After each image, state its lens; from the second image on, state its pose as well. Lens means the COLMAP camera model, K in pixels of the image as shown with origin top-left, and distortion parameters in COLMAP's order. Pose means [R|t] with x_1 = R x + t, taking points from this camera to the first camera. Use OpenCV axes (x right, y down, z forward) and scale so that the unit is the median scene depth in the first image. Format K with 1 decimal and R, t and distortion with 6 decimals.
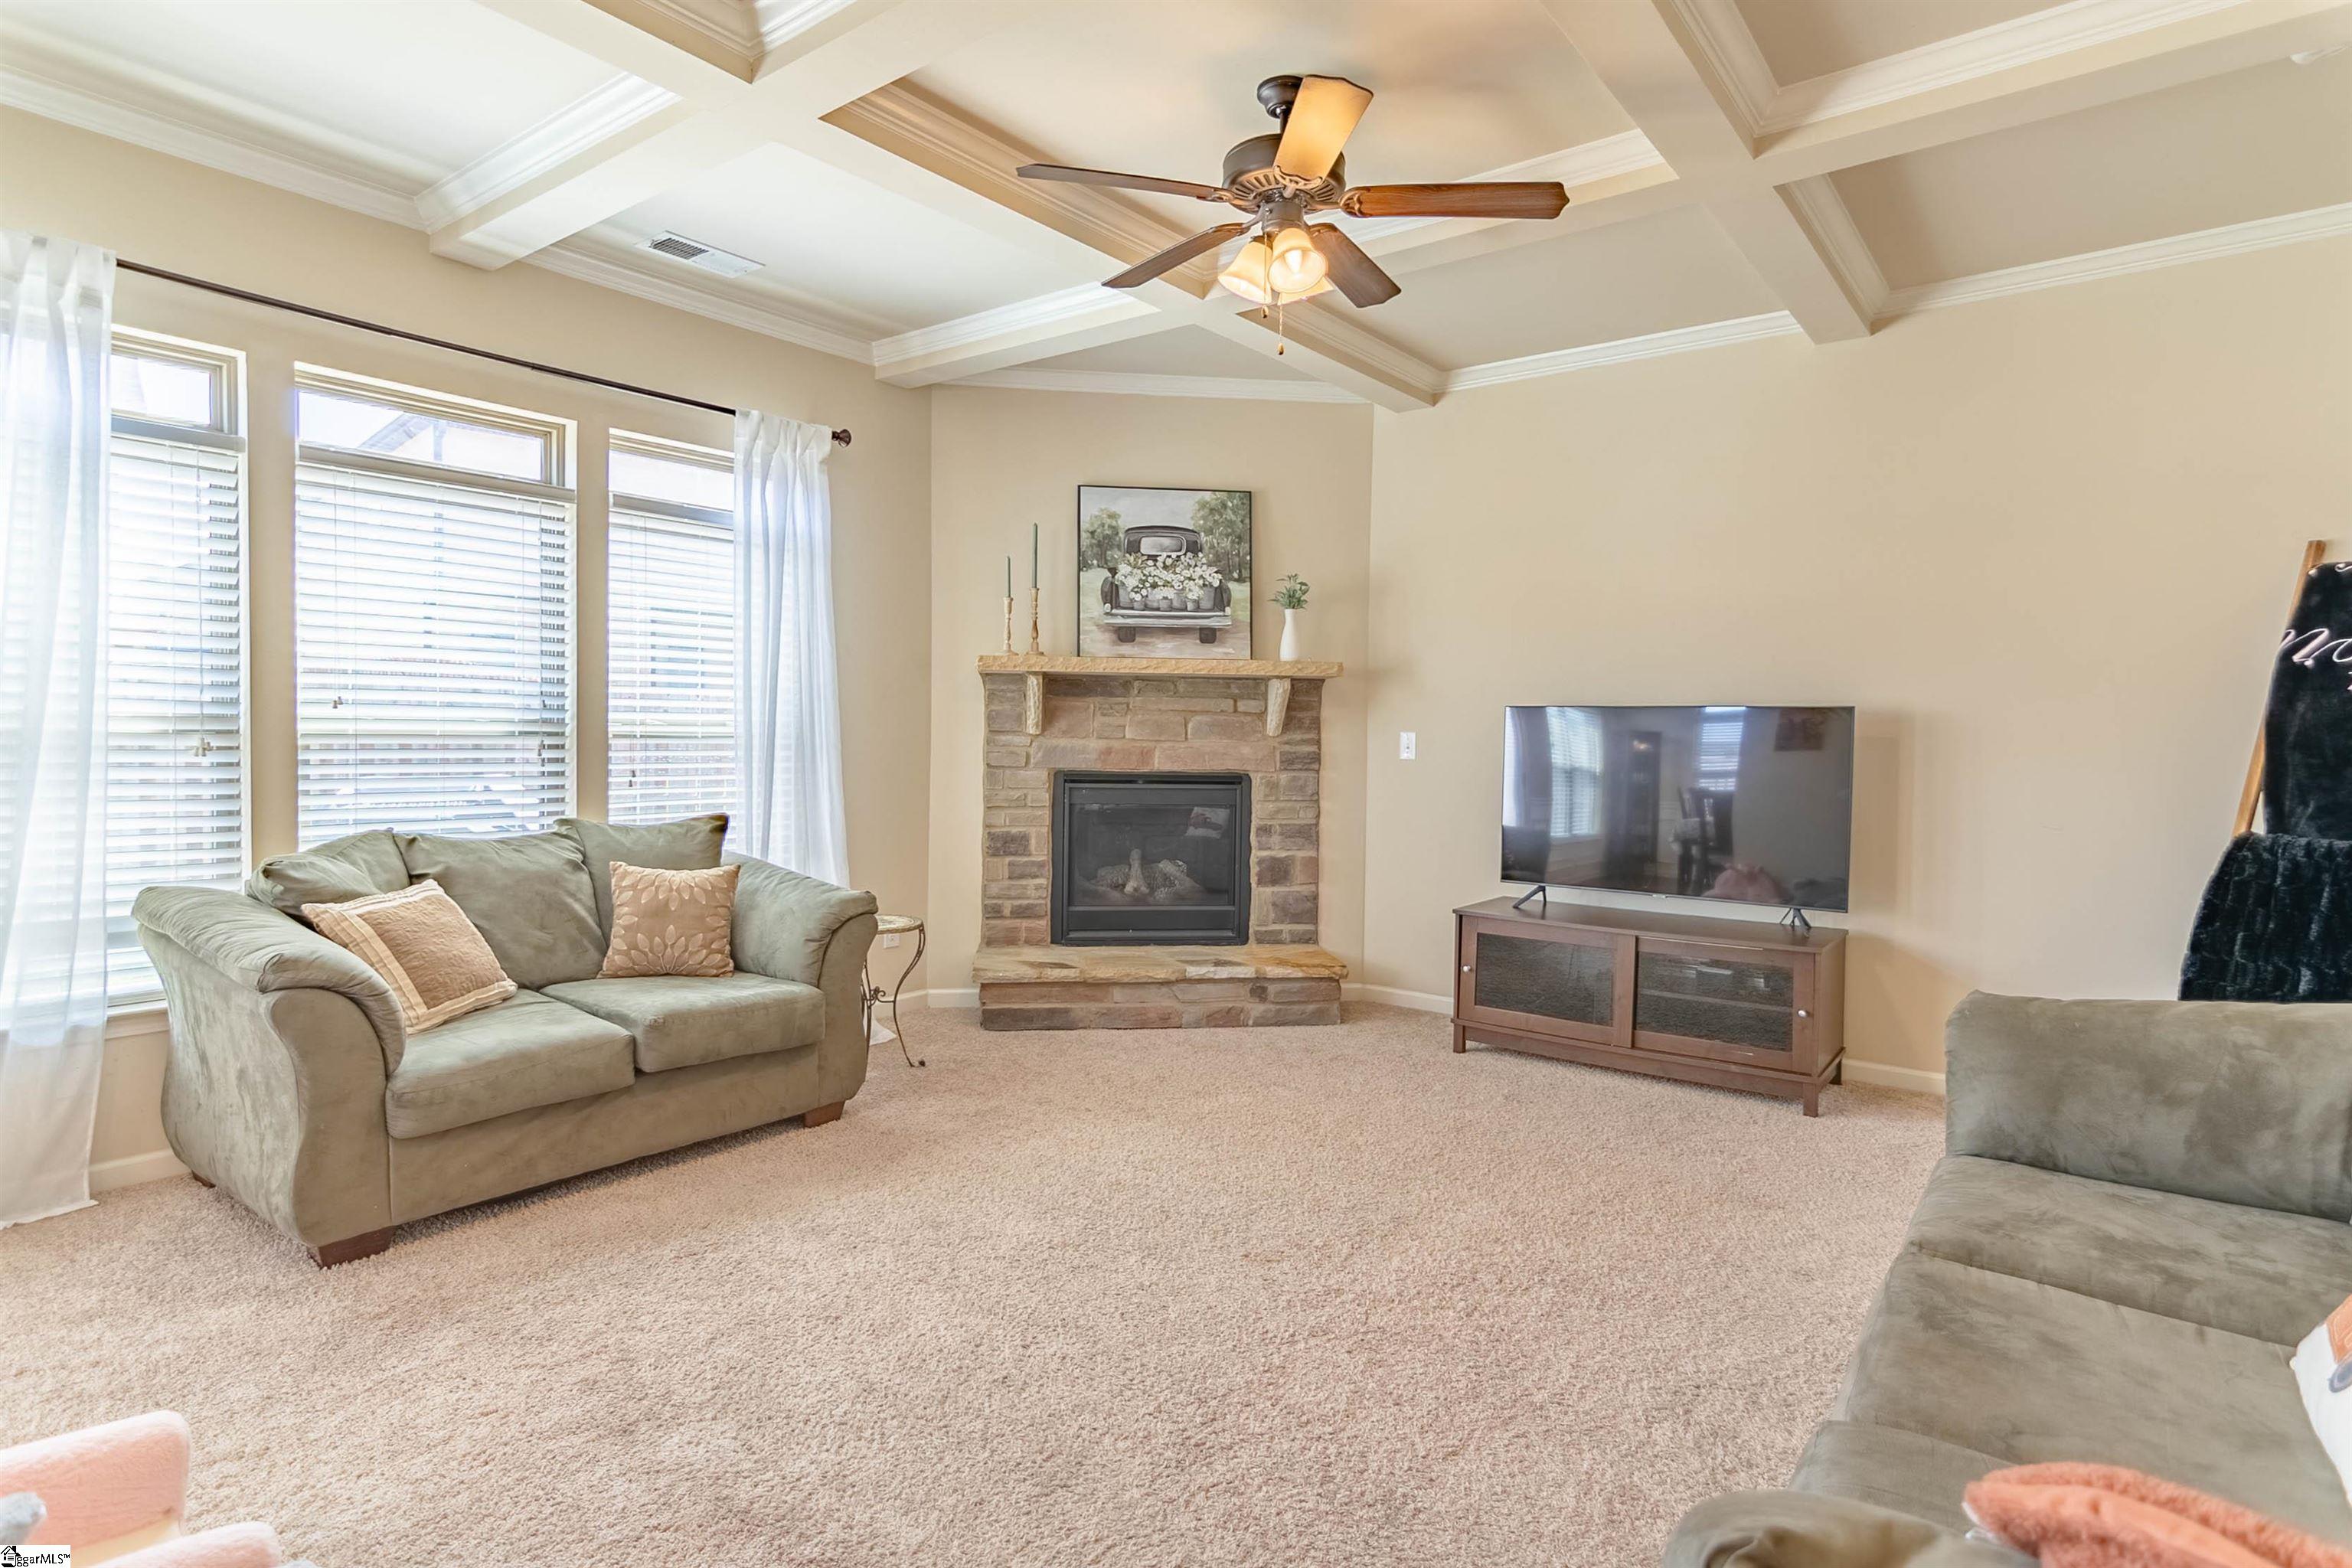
lens RADIAL K [[1219.0, 0, 1169.9], [0, 1219.0, 750.3], [0, 0, 1]] dist [-0.000270, 0.004544]
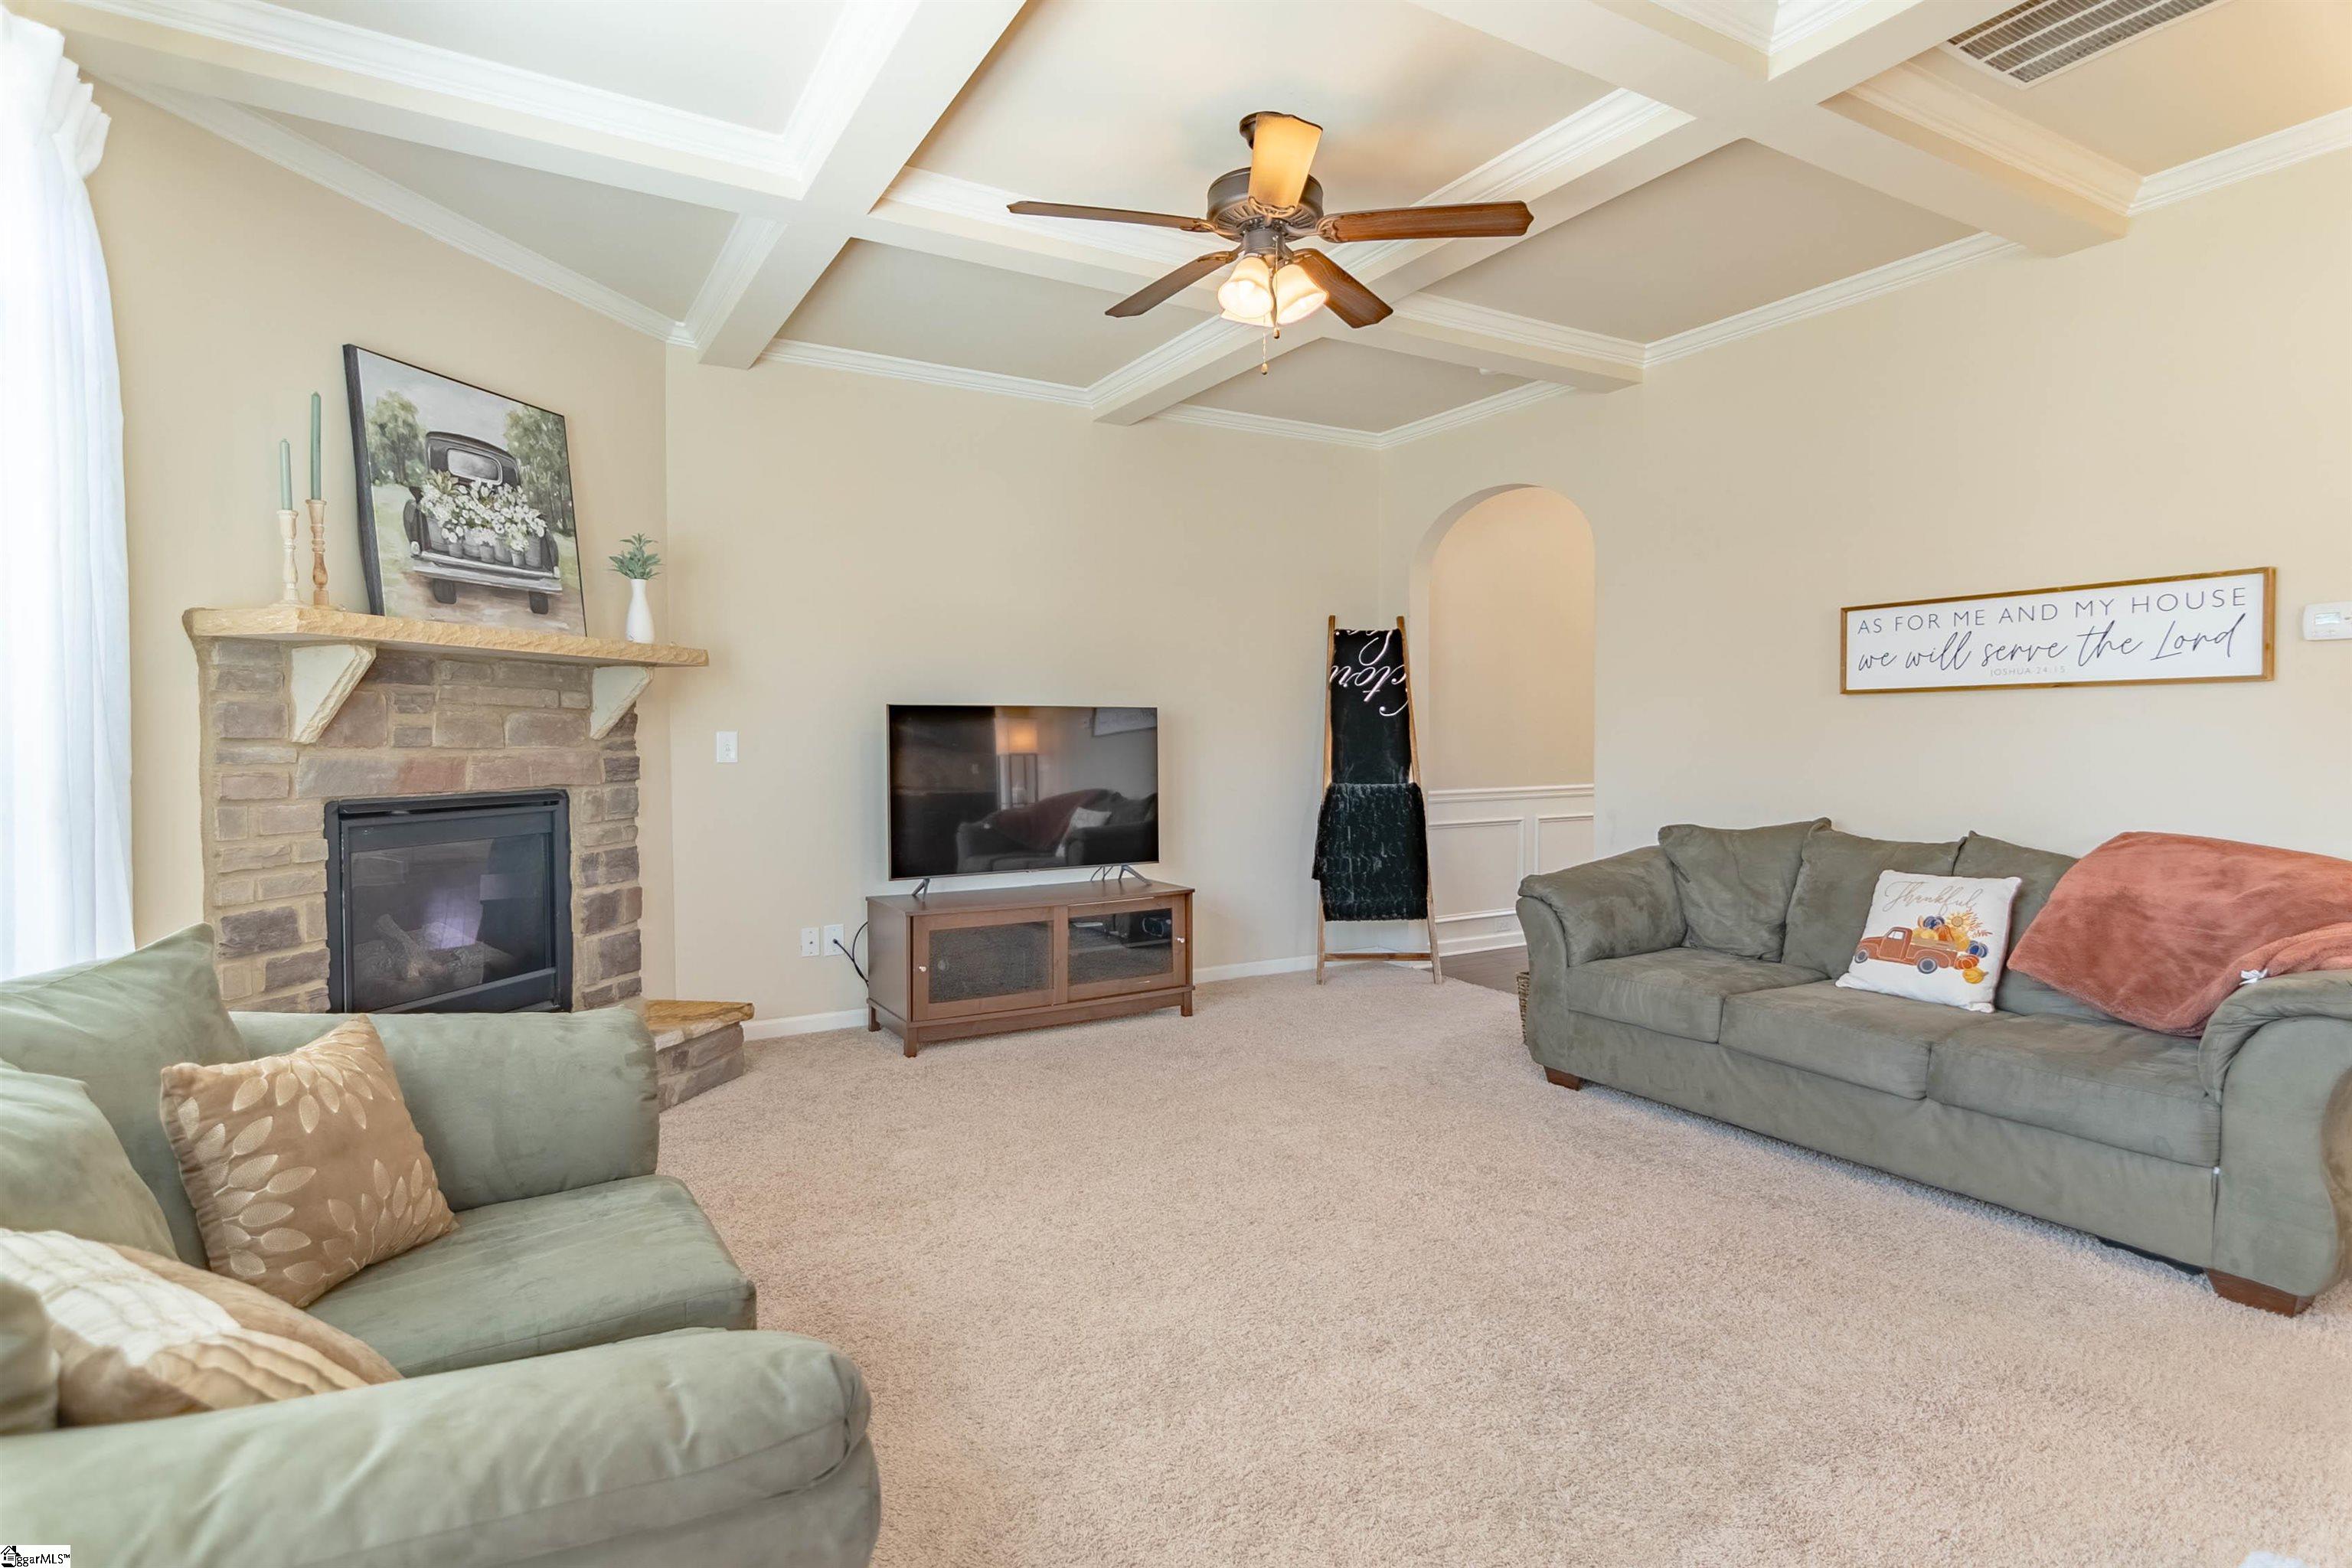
lens RADIAL K [[1219.0, 0, 1196.7], [0, 1219.0, 754.8], [0, 0, 1]] dist [-0.000270, 0.004544]
pose [[0.358657, -0.030175, 0.932982, -0.511168], [0.022589, 0.999465, 0.023642, -0.011541], [-0.933196, 0.012596, 0.359147, 0.370181]]
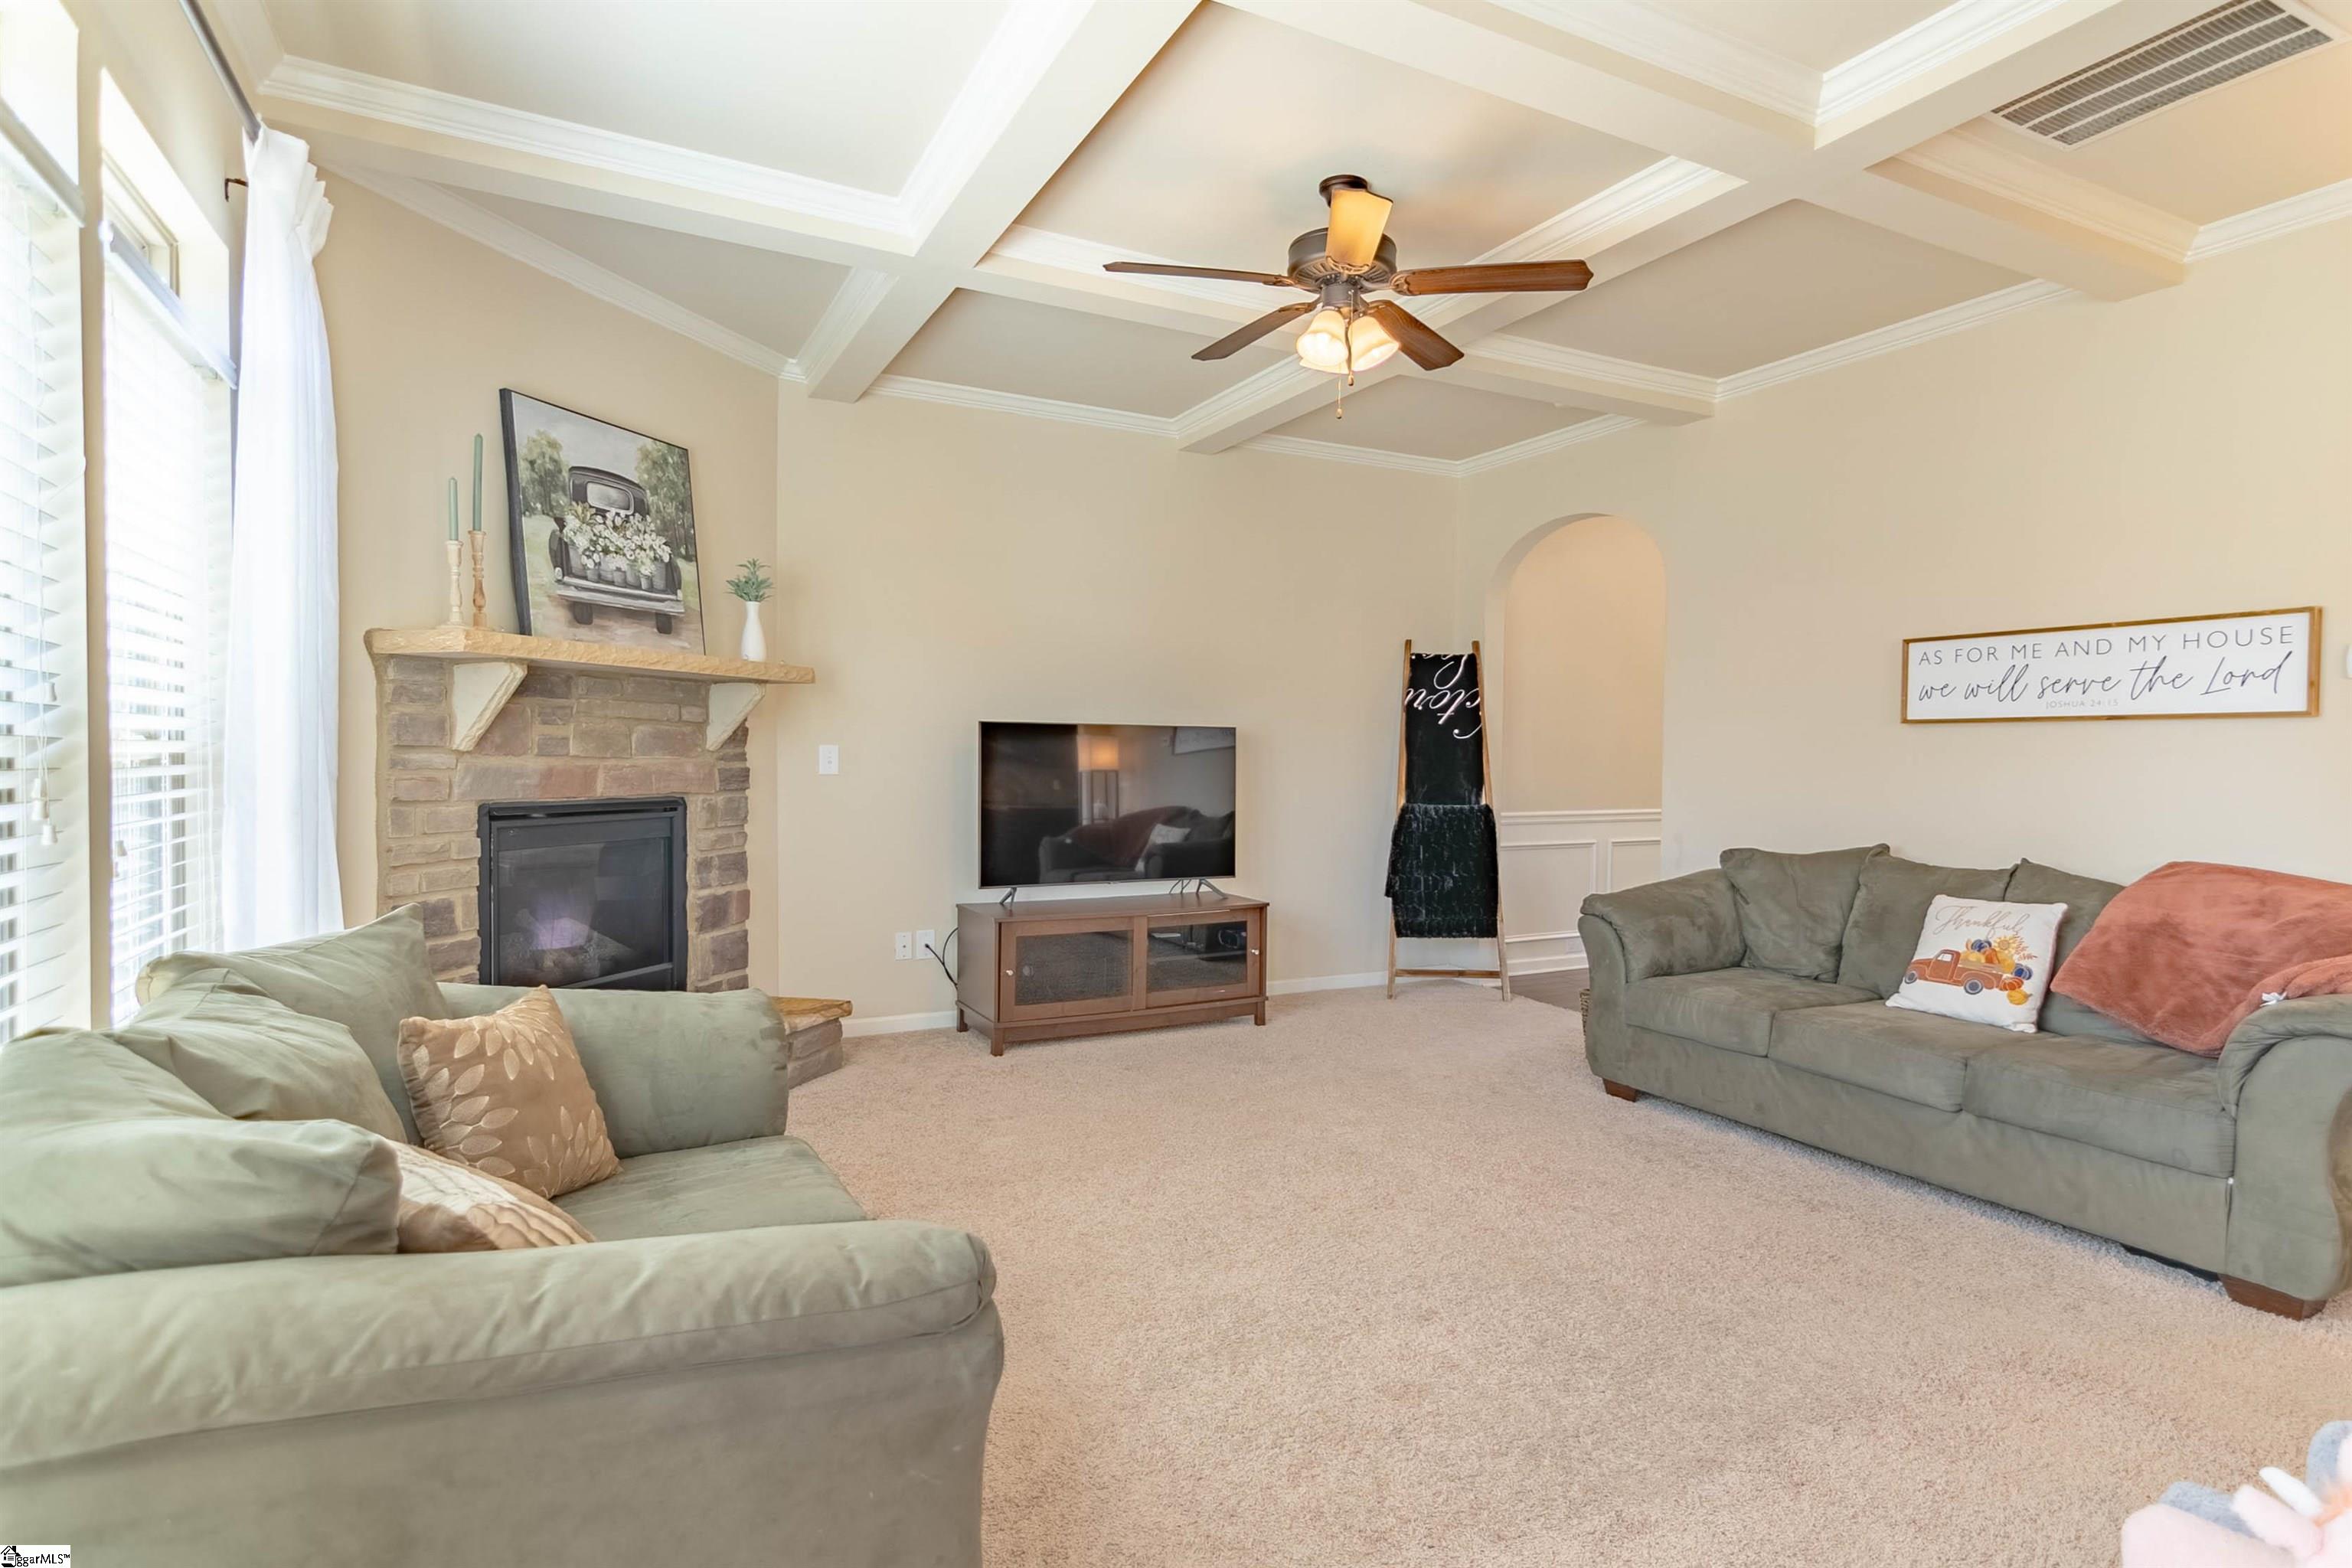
lens RADIAL K [[1219.0, 0, 1170.2], [0, 1219.0, 774.4], [0, 0, 1]] dist [-0.000270, 0.004544]
pose [[0.438689, -0.024749, 0.898298, -0.534863], [0.009314, 0.999692, 0.022994, -0.011767], [-0.898591, -0.001720, 0.438784, 0.359243]]
